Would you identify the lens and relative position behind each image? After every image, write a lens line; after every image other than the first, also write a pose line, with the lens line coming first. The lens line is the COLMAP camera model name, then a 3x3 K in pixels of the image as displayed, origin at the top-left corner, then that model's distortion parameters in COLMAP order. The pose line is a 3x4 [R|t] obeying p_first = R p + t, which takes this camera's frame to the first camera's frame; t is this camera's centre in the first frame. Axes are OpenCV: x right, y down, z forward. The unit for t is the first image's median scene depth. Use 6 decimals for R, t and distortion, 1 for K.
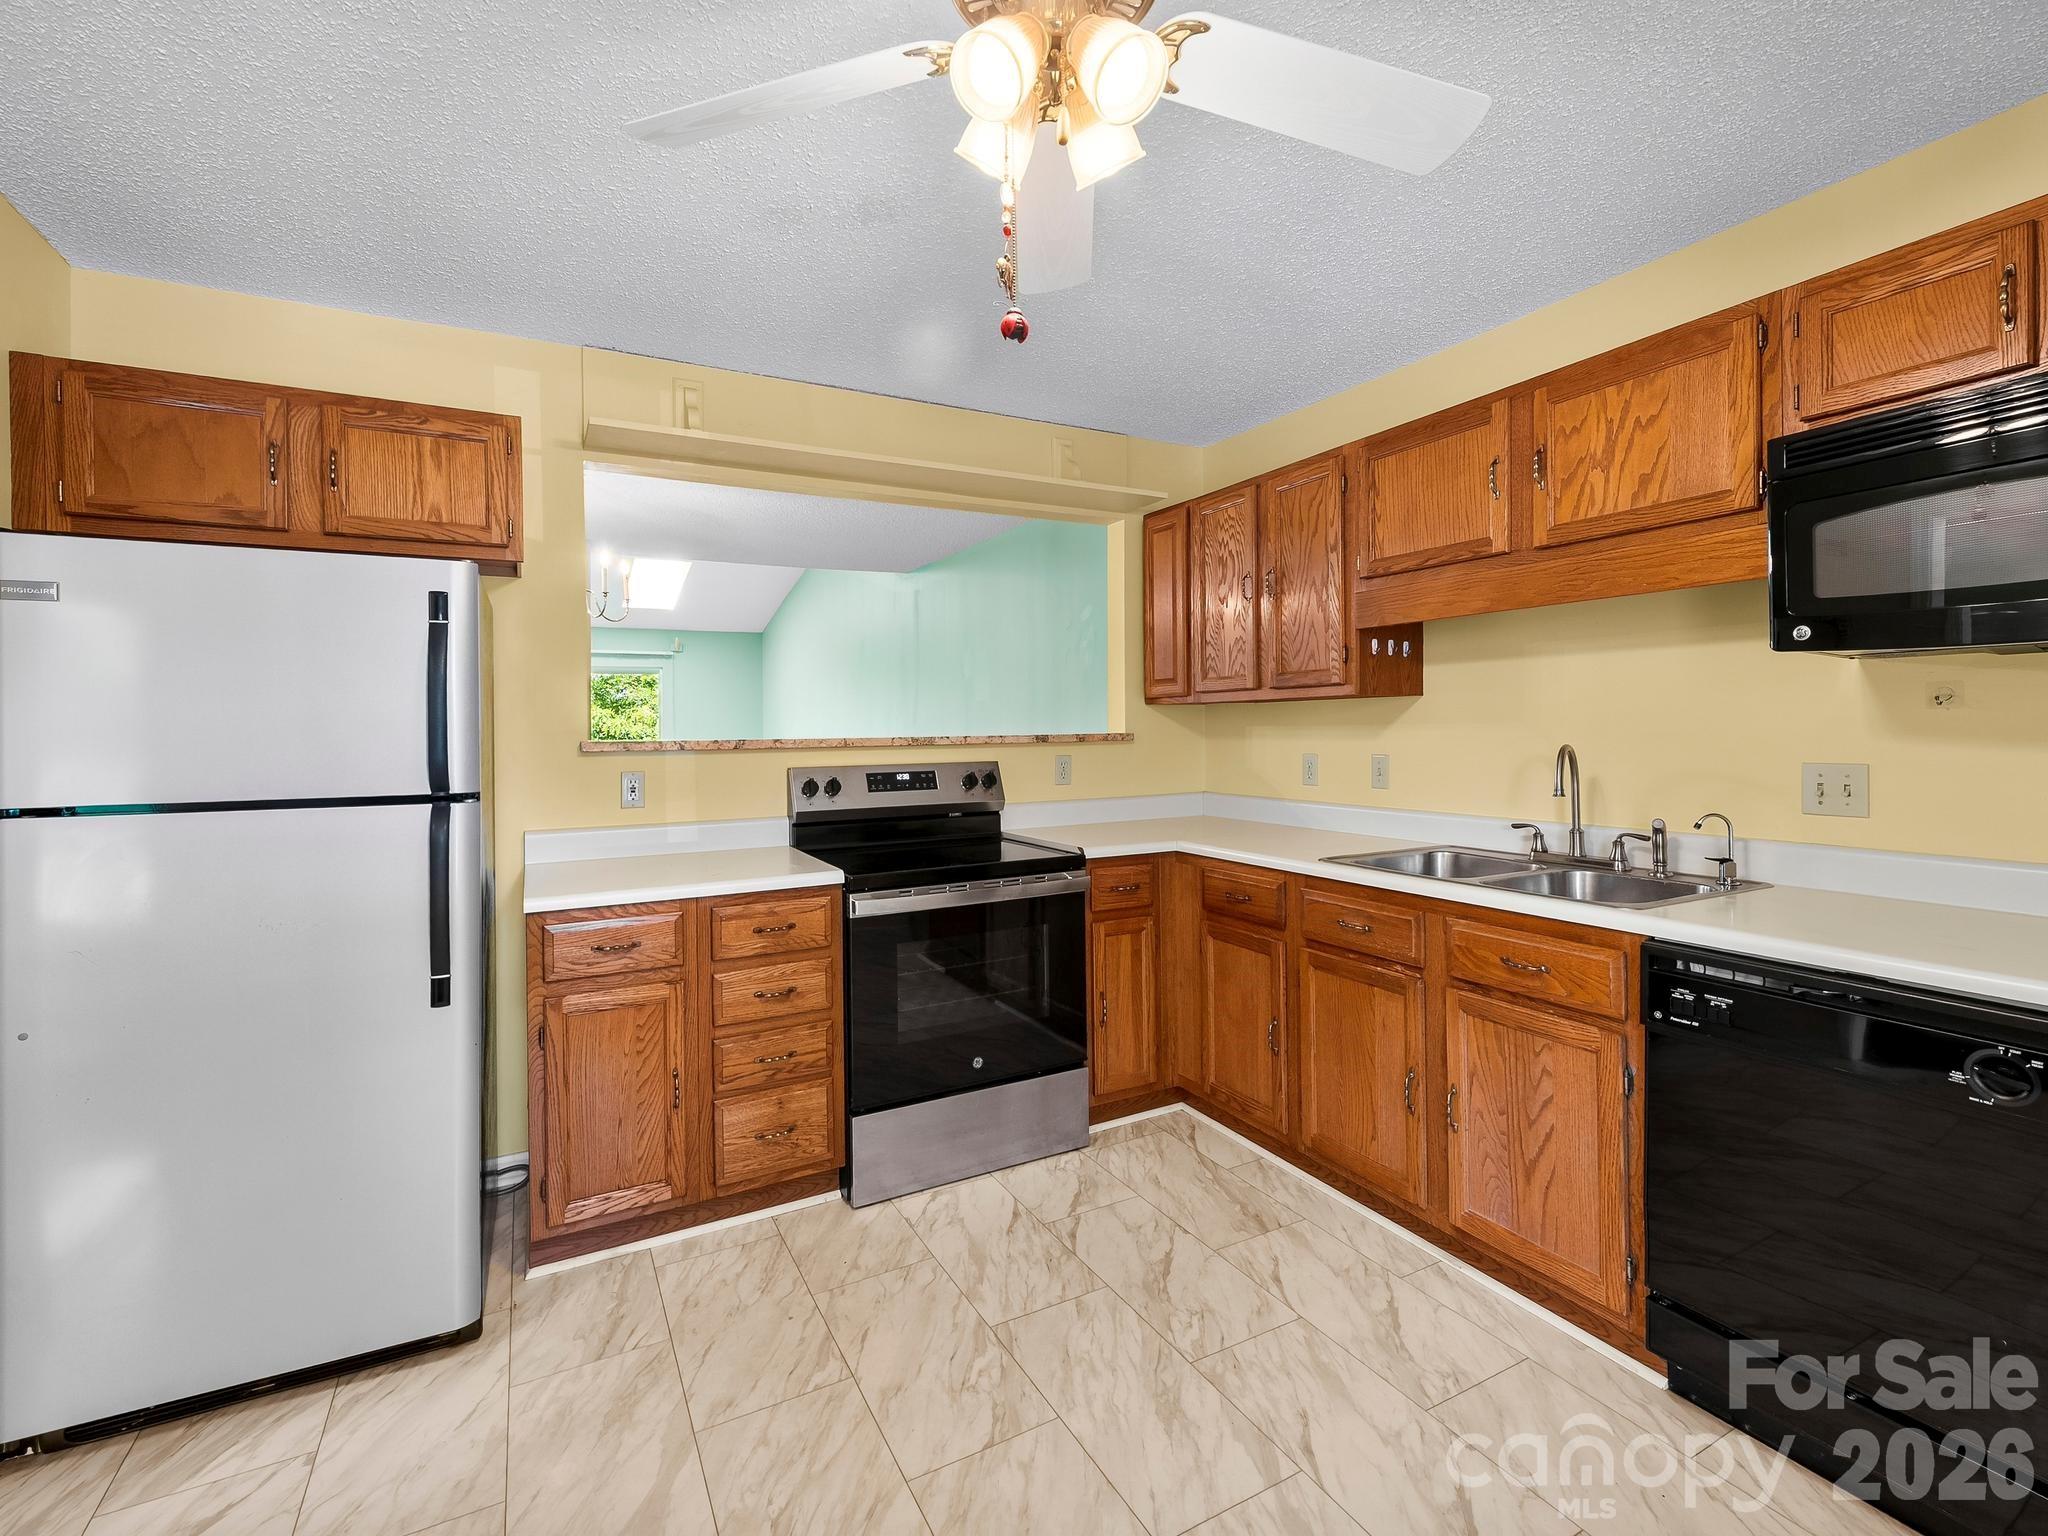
lens RADIAL K [[920.1, 0, 1029.4], [0, 920.1, 727.3], [0, 0, 1]] dist [0.010699, -0.001437]
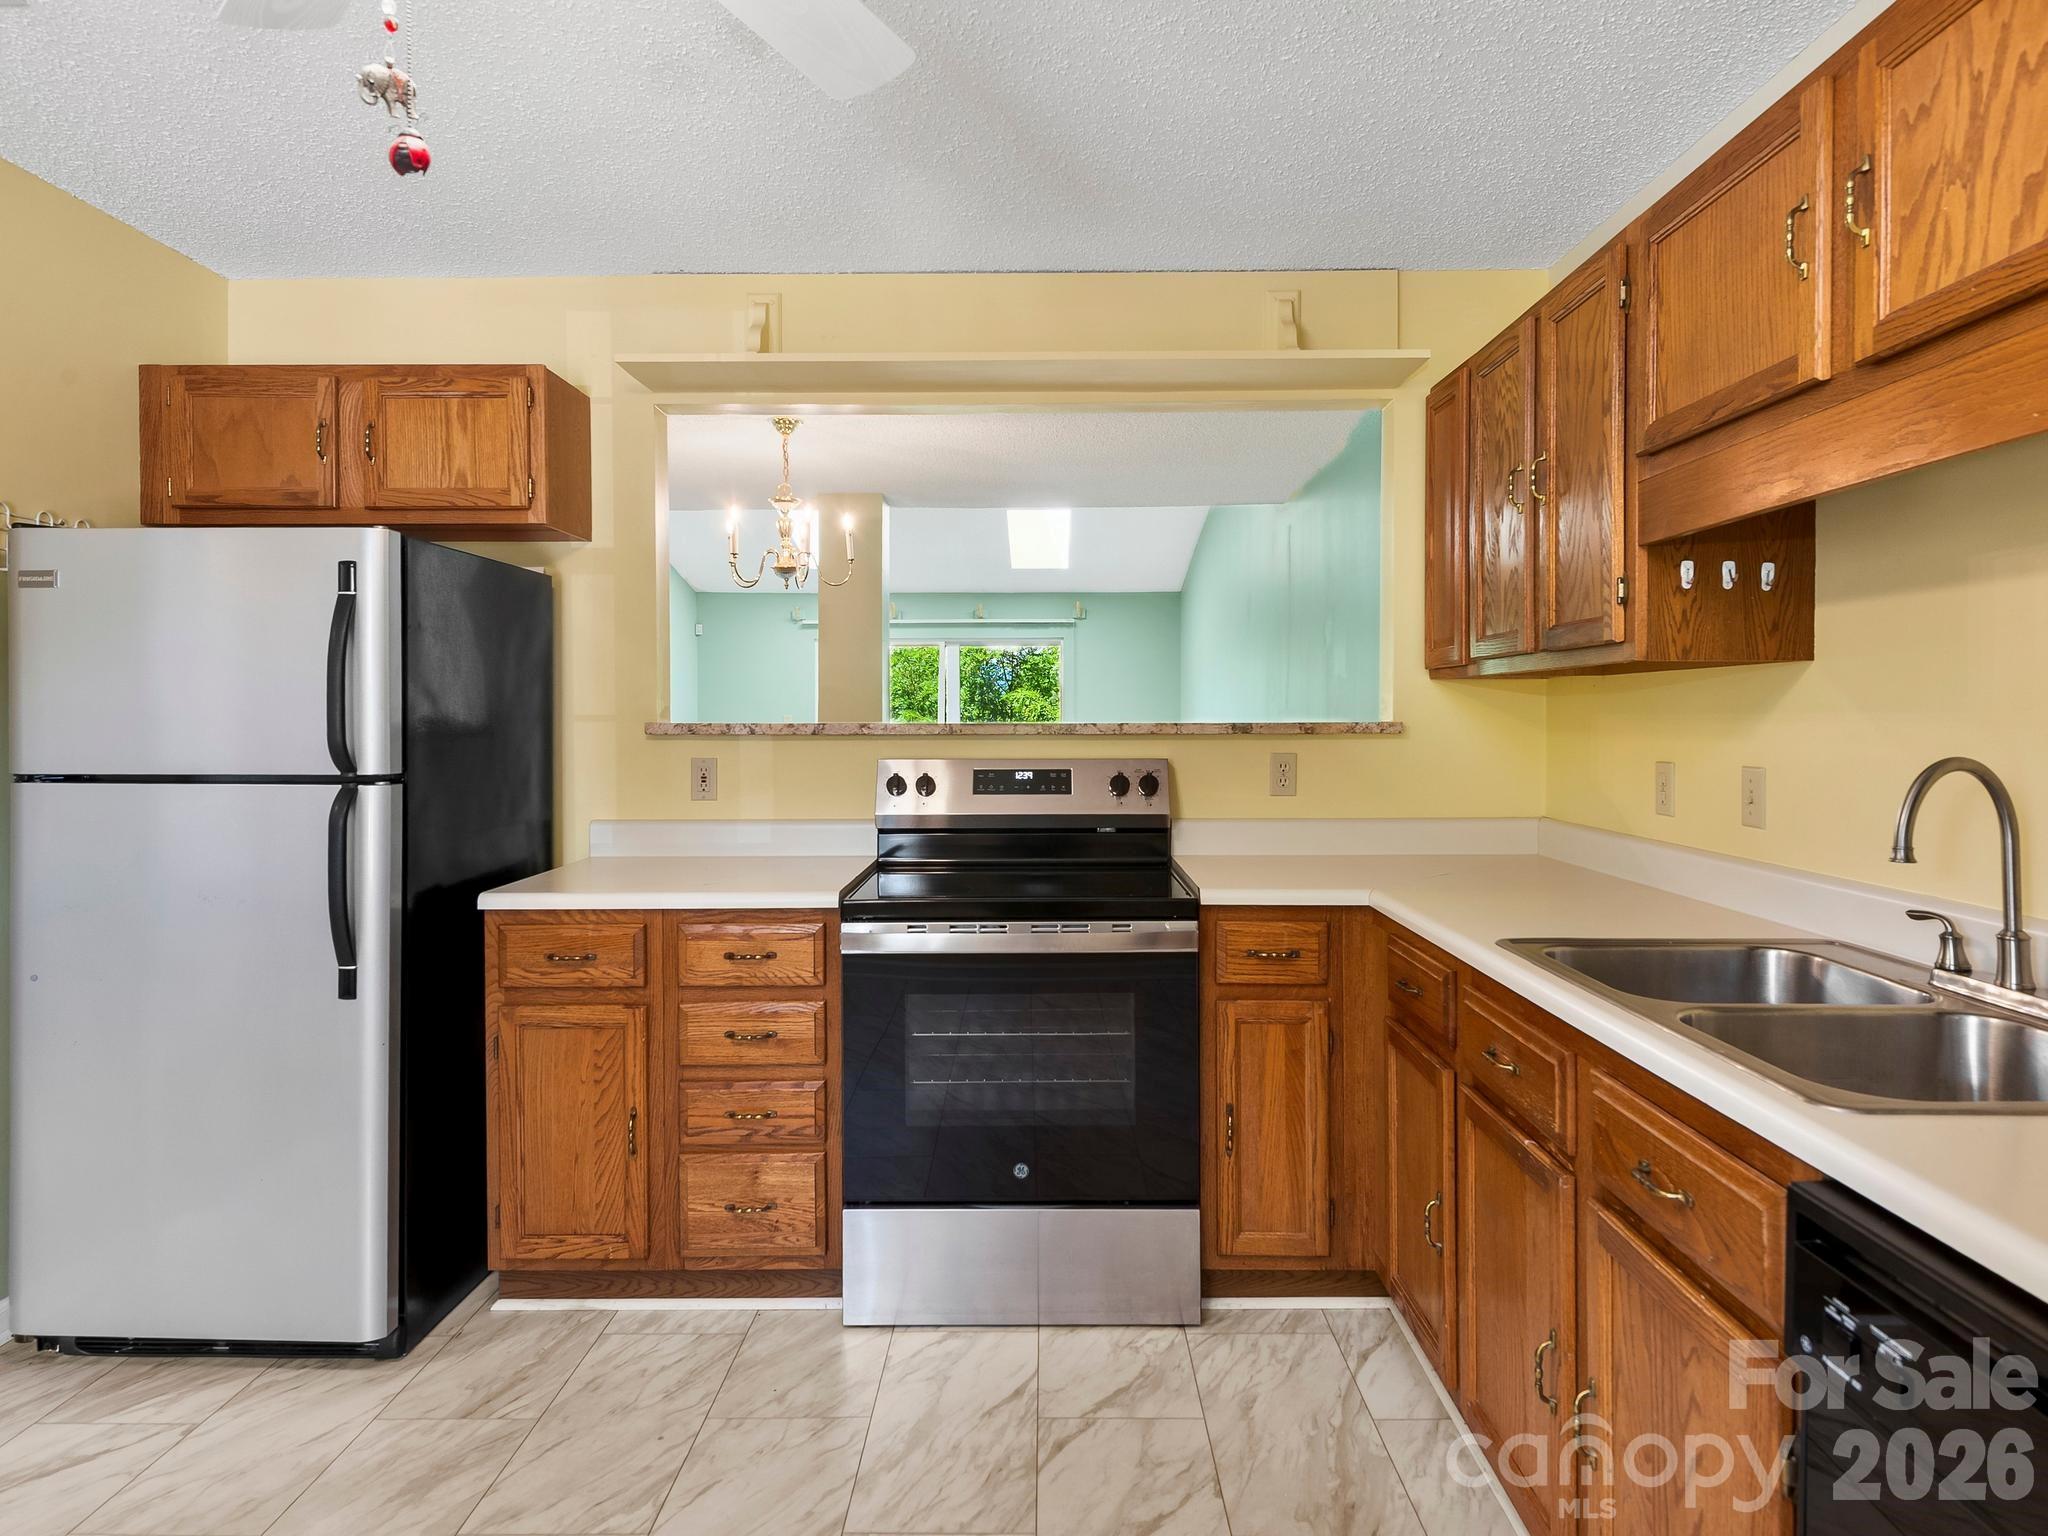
lens RADIAL K [[1173.9, 0, 1065.4], [0, 1173.9, 716.7], [0, 0, 1]] dist [0.018851, -0.007916]
pose [[0.881382, 0.012277, -0.472246, 0.460300], [-0.009740, 0.999922, 0.007816, -0.003390], [0.472305, -0.002289, 0.881432, 0.221124]]
